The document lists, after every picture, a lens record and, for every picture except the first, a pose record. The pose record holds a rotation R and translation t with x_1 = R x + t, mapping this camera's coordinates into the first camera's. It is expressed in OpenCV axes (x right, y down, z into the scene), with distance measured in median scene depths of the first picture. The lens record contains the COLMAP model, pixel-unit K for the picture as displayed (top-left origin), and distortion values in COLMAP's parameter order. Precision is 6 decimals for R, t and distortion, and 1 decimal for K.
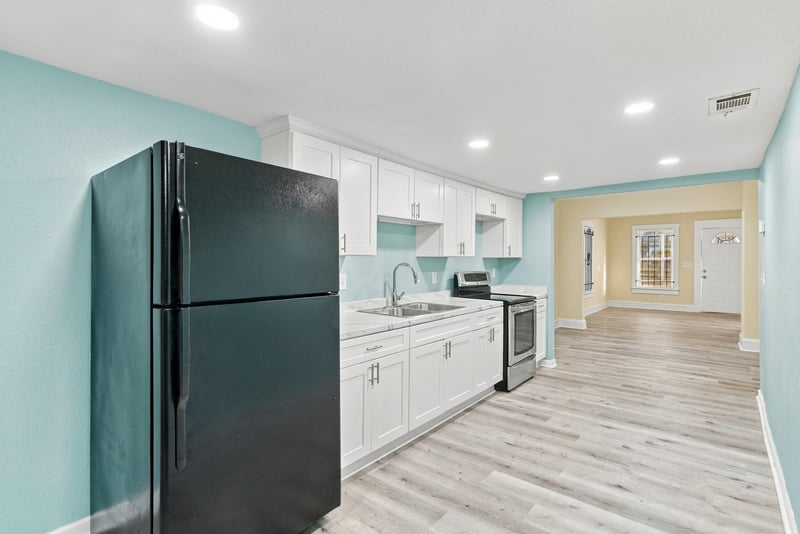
lens RADIAL K [[387.6, 0, 395.3], [0, 387.6, 262.5], [0, 0, 1]] dist [-0.003996, -0.000273]
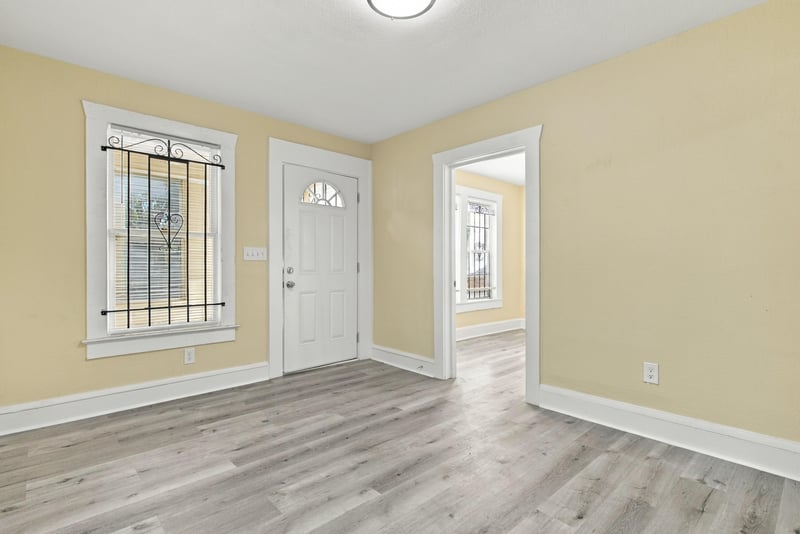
lens RADIAL K [[387.6, 0, 393.5], [0, 387.6, 268.6], [0, 0, 1]] dist [-0.003996, -0.000273]
pose [[0.142064, -0.007294, 0.989831, 0.409578], [0.004107, 0.999969, 0.006779, 0.017730], [-0.989849, 0.003103, 0.142089, 0.811694]]
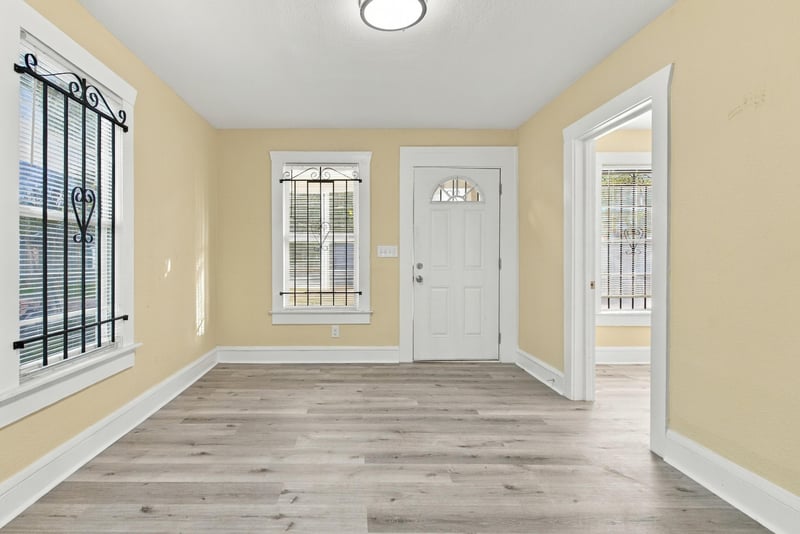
lens RADIAL K [[415.6, 0, 375.4], [0, 415.6, 264.5], [0, 0, 1]] dist [-0.001021, -0.003859]
pose [[0.775757, -0.007242, 0.630990, 0.457476], [0.002667, 0.999963, 0.008198, 0.016363], [-0.631026, -0.004677, 0.775748, 0.652595]]
